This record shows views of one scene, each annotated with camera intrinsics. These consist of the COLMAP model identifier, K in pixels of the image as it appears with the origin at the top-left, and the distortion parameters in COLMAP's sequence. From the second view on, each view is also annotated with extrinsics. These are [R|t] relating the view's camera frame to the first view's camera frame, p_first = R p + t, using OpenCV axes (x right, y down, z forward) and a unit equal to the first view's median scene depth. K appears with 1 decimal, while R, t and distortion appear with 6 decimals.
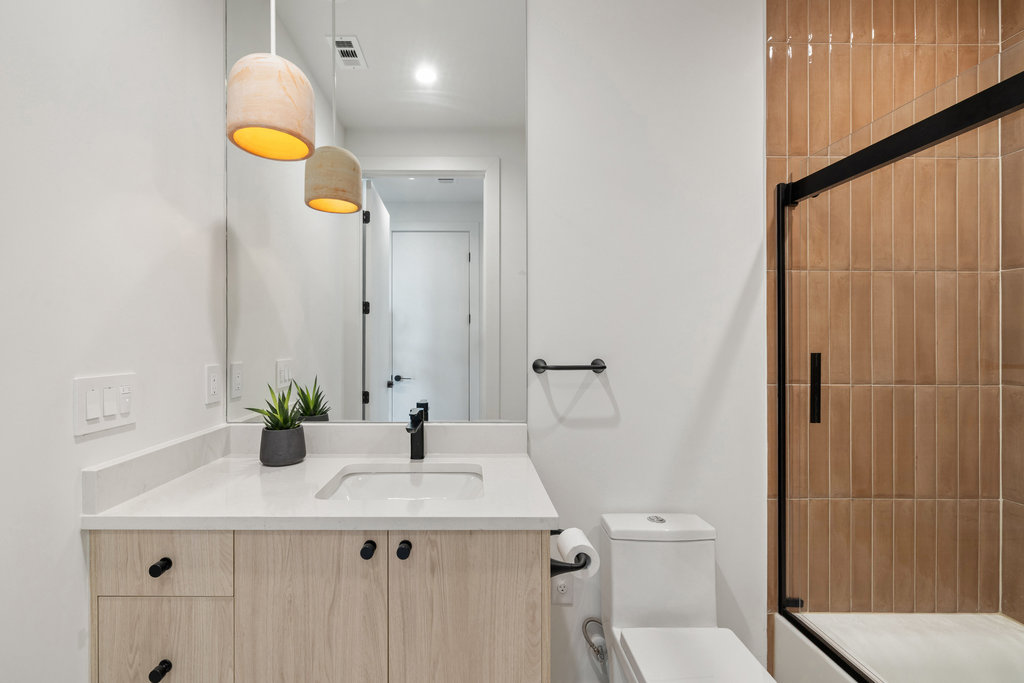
lens RADIAL K [[450.8, 0, 511.6], [0, 450.8, 344.9], [0, 0, 1]] dist [-0.008607, 0.000195]
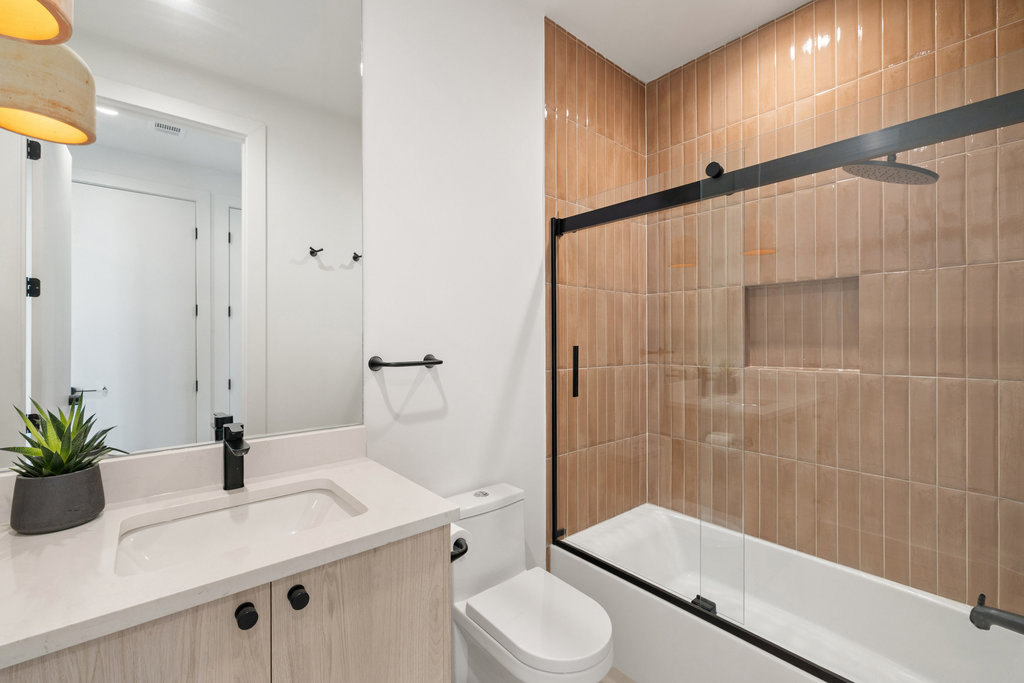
lens RADIAL K [[425.7, 0, 512.0], [0, 425.7, 341.5], [0, 0, 1]] dist [-0.008506, 0.000408]
pose [[0.765096, -0.006272, 0.643886, -0.297178], [0.006720, 0.999976, 0.001755, 0.000586], [-0.643881, 0.002984, 0.765120, 0.121797]]
